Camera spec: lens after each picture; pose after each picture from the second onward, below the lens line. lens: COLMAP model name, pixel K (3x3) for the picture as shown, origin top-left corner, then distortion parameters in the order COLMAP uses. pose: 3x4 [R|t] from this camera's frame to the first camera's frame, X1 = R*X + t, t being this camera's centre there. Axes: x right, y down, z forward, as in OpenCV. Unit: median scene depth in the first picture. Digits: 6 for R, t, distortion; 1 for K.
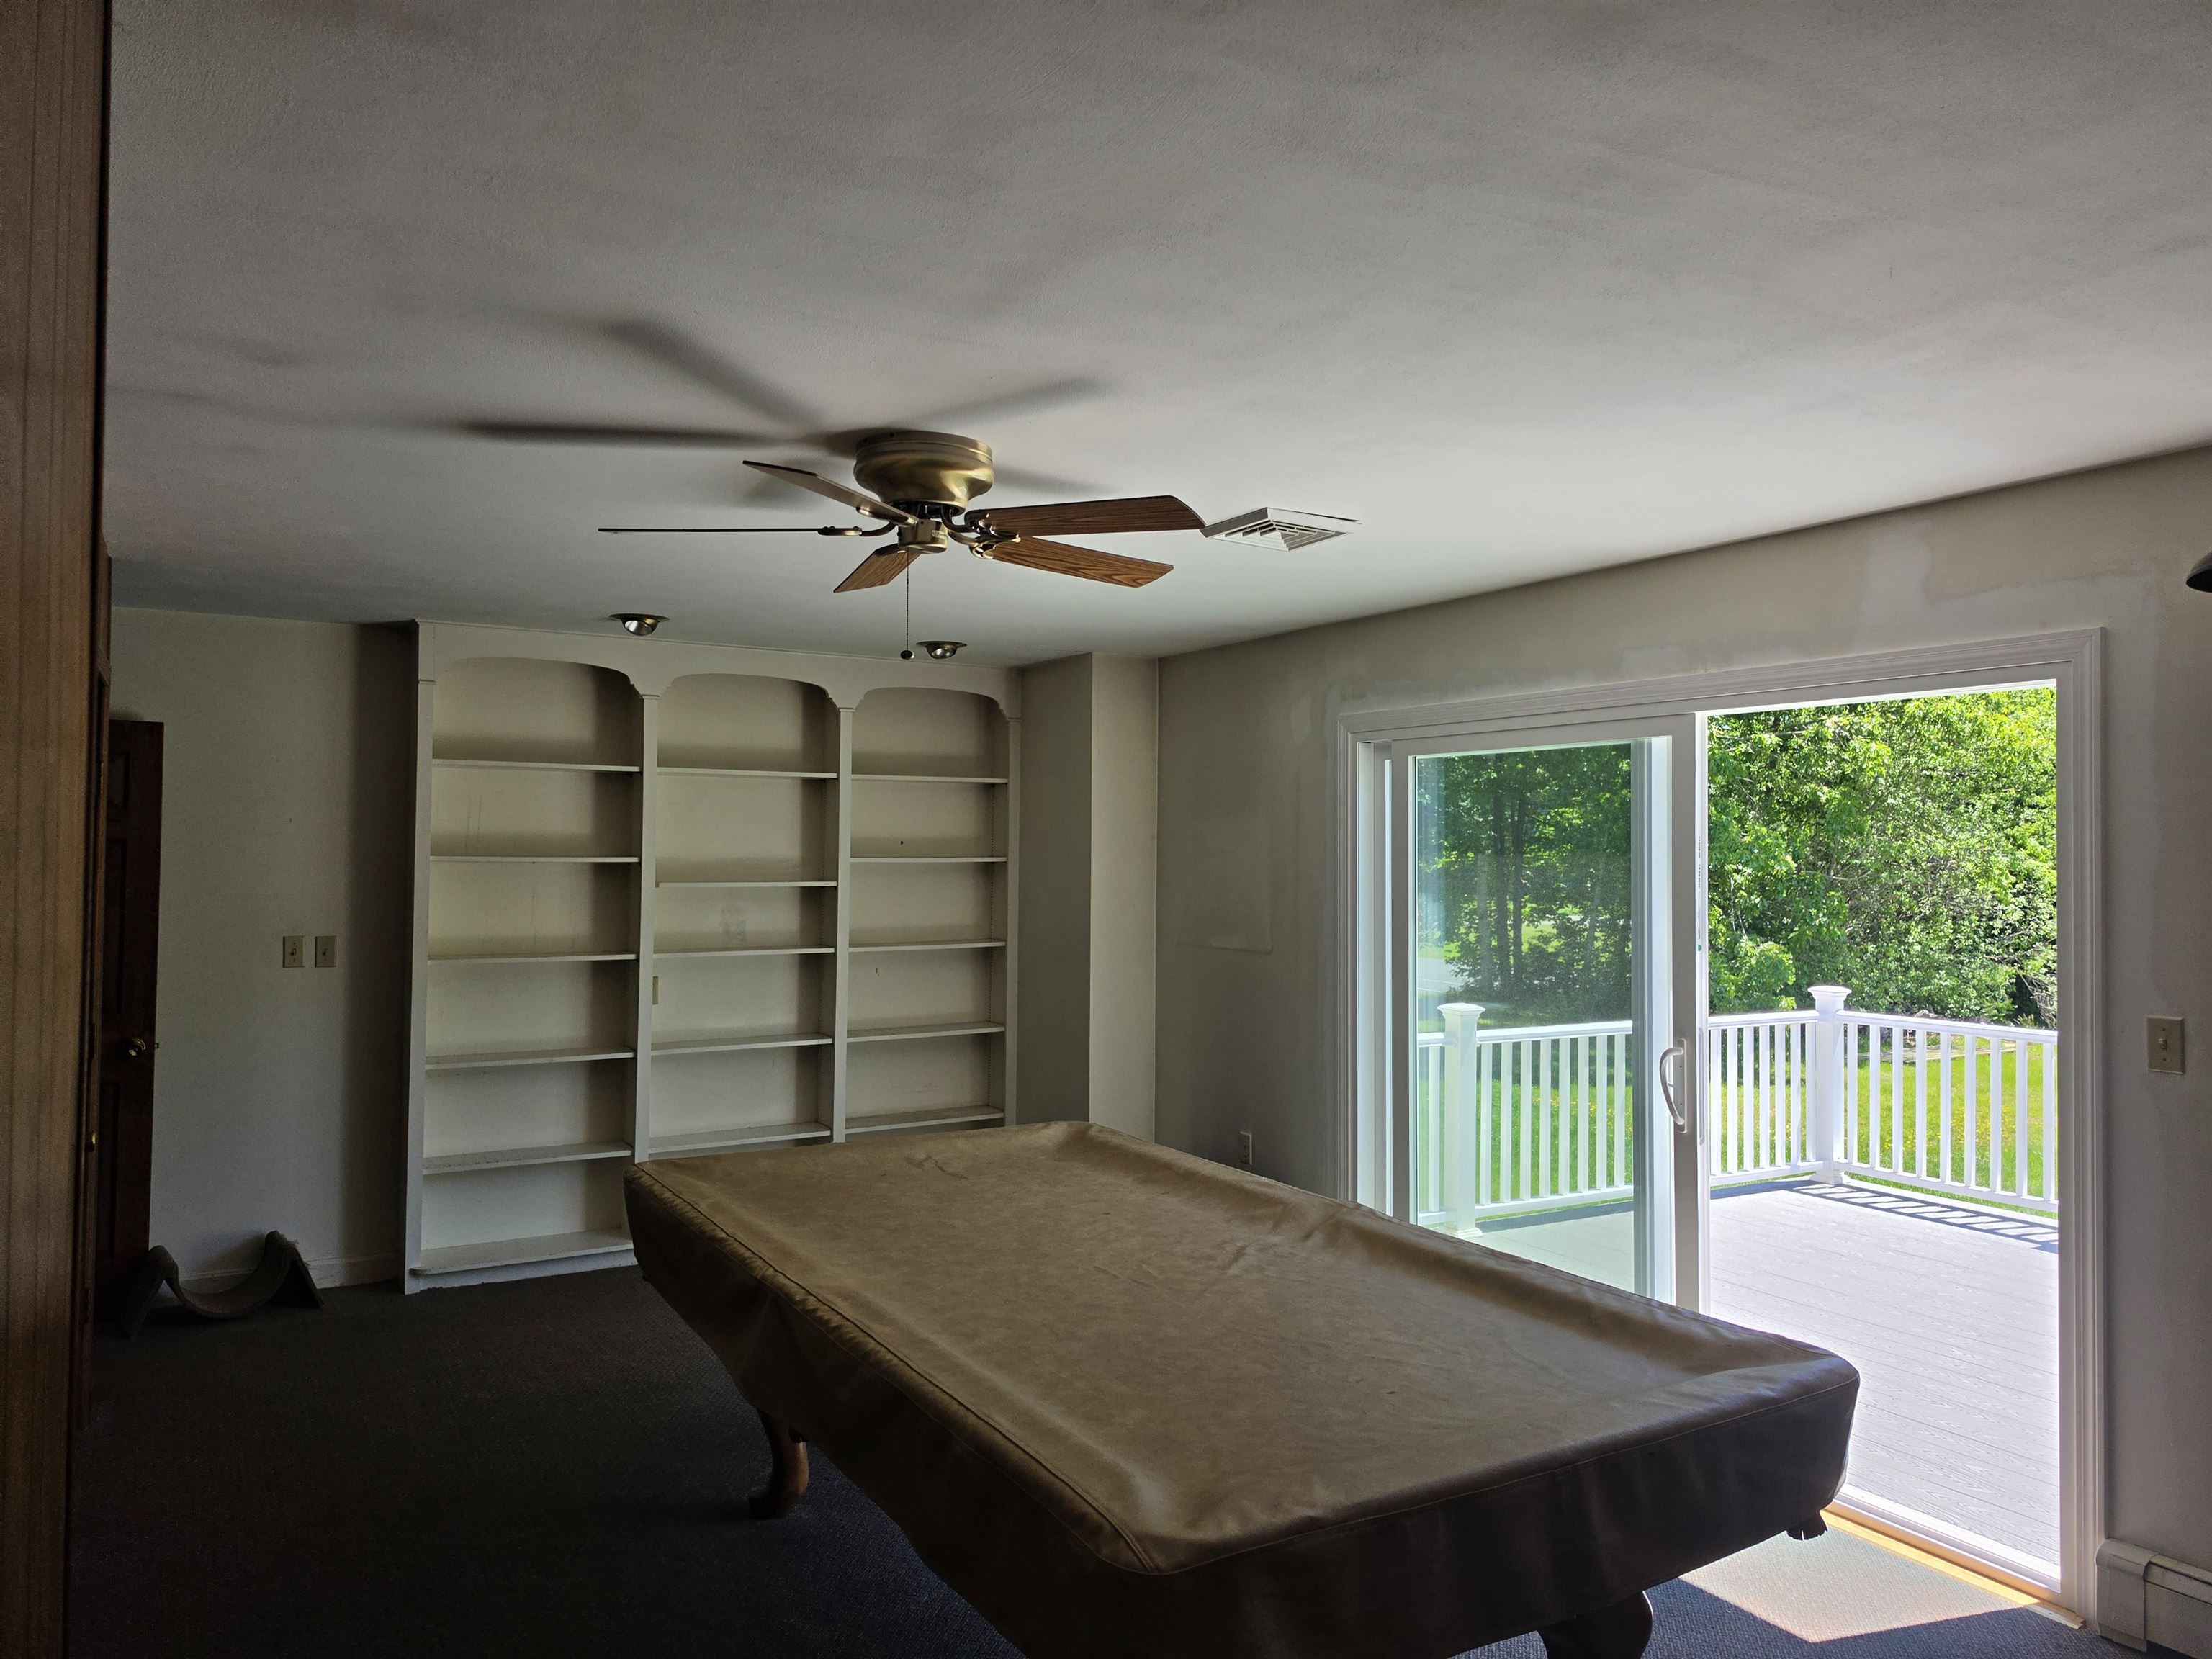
lens RADIAL K [[1517.9, 0, 1110.2], [0, 1517.9, 832.5], [0, 0, 1]] dist [0.066052, -0.078627]
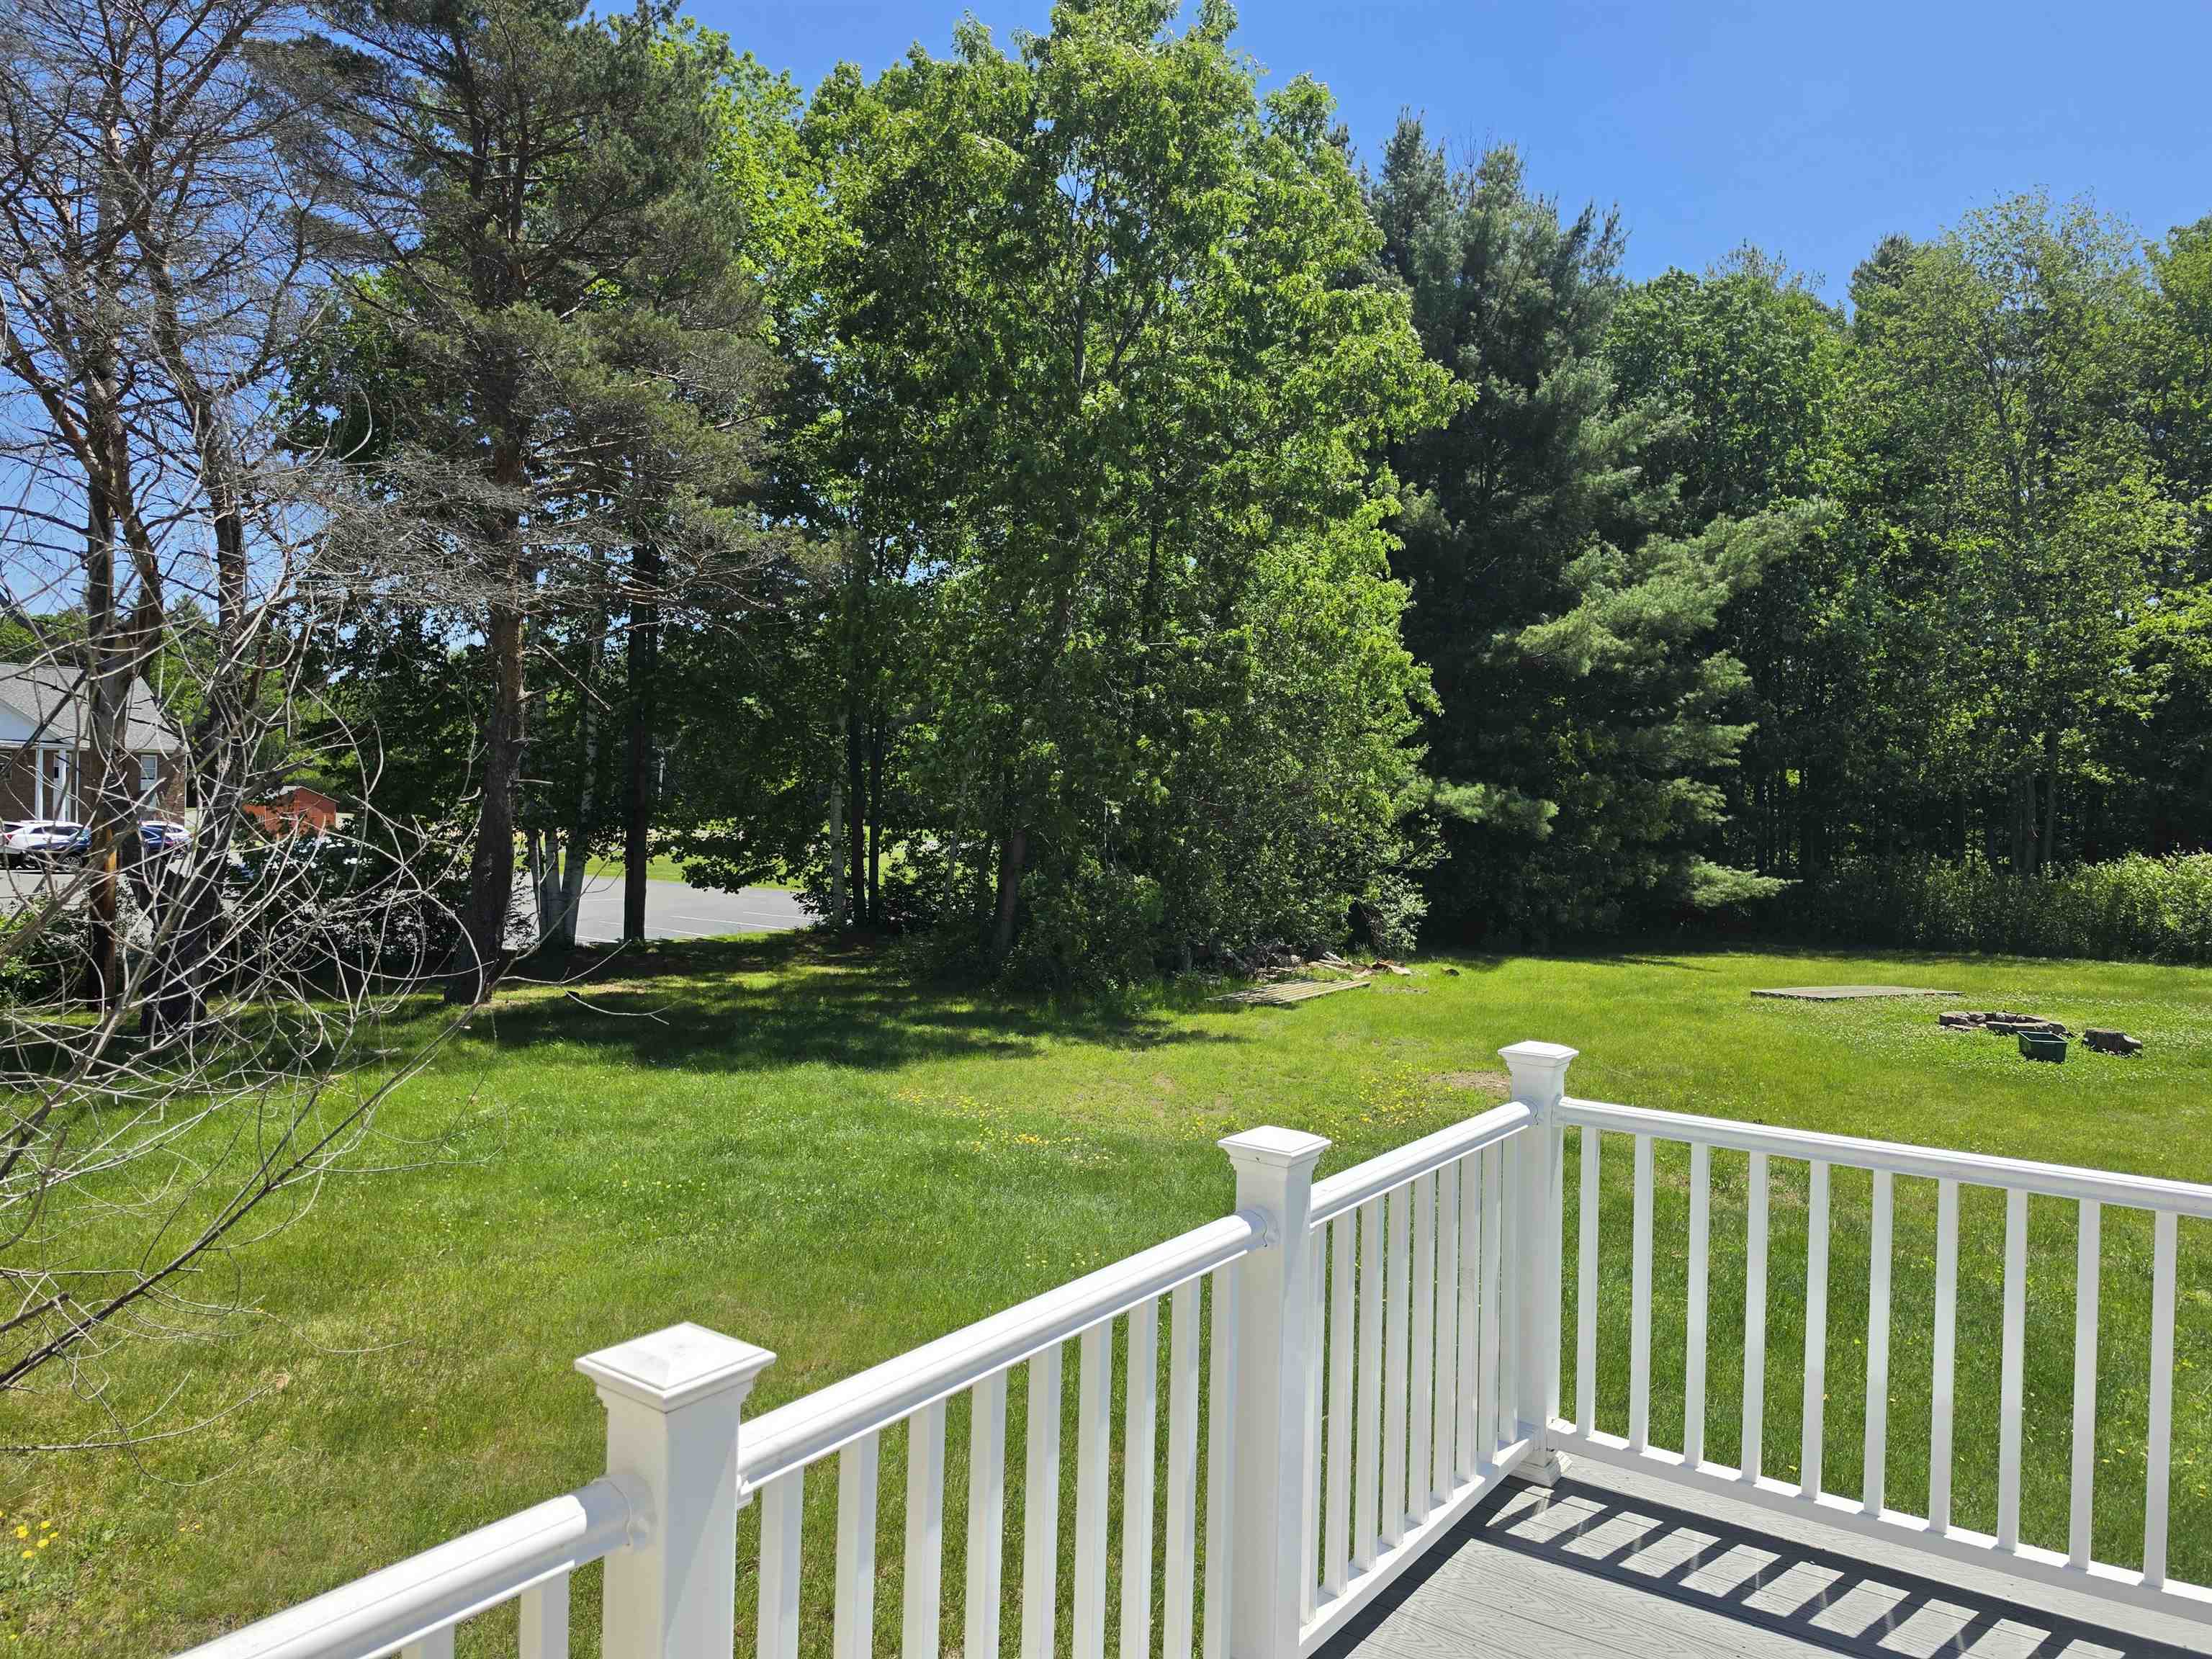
lens RADIAL K [[1517.9, 0, 1083.9], [0, 1517.9, 812.4], [0, 0, 1]] dist [0.066052, -0.078627]
pose [[0.921171, 0.001235, 0.389156, 0.034170], [-0.015734, 0.999296, 0.034072, 0.003305], [-0.388840, -0.037509, 0.920542, 0.132335]]
